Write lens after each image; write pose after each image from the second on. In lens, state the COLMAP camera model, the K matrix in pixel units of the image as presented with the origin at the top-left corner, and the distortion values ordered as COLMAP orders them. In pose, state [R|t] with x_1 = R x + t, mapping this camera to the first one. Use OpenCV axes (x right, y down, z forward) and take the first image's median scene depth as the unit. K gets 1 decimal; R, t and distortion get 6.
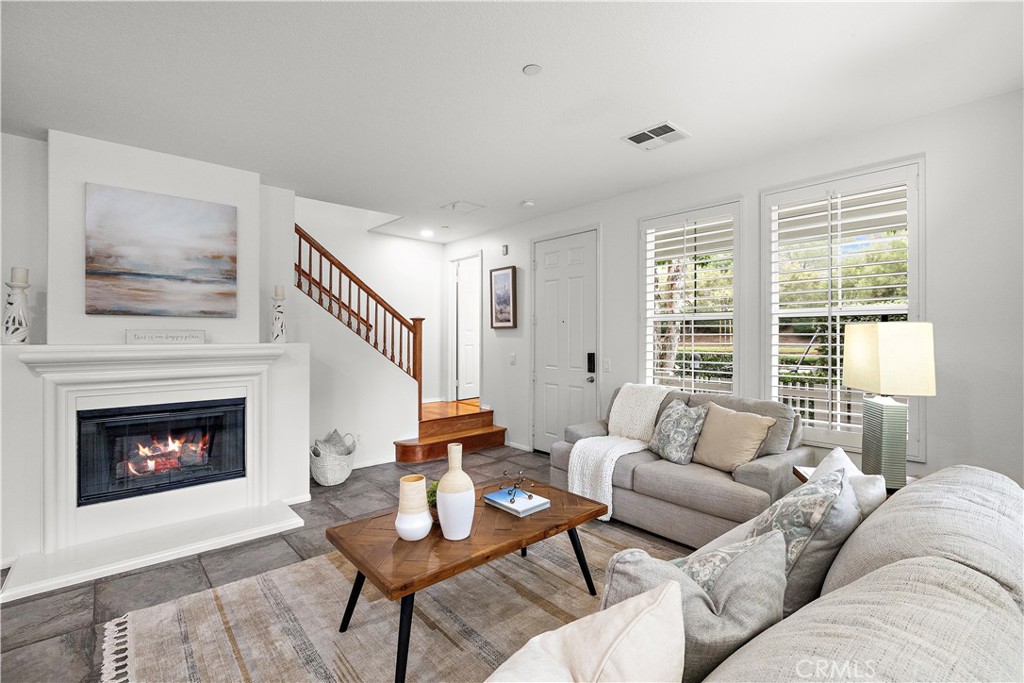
lens RADIAL K [[460.8, 0, 505.6], [0, 460.8, 327.6], [0, 0, 1]] dist [-0.010678, 0.002726]
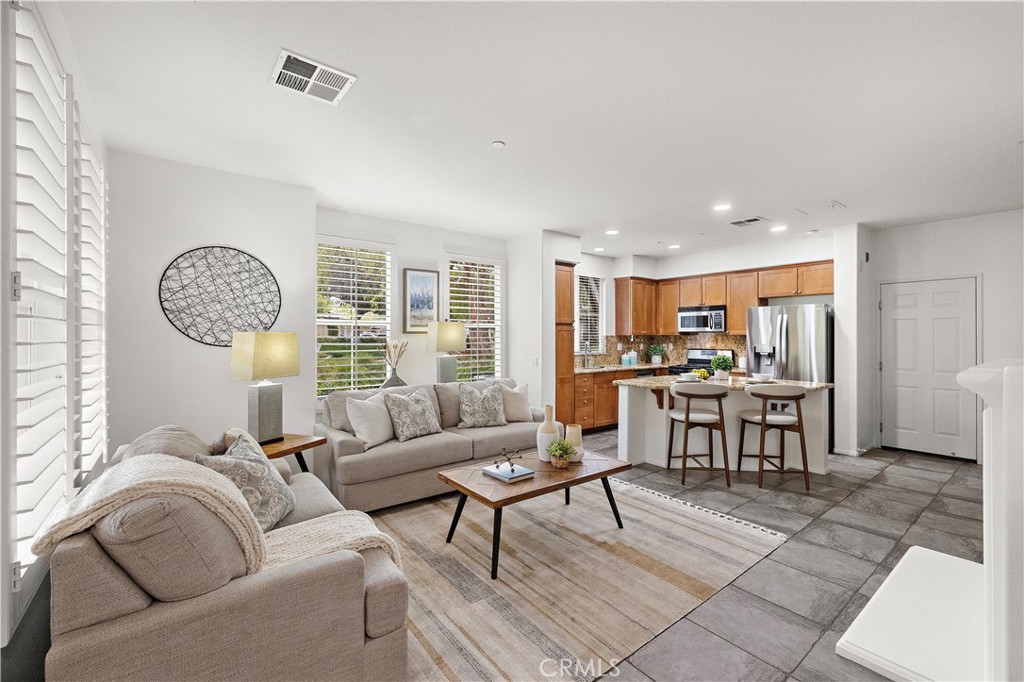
lens RADIAL K [[435.7, 0, 506.0], [0, 435.7, 335.2], [0, 0, 1]] dist [-0.003688, 0.000419]
pose [[-0.997902, -0.002121, 0.064701, -0.032615], [-0.003415, 0.999796, -0.019897, 0.015849], [-0.064646, -0.020076, -0.997706, 1.464364]]
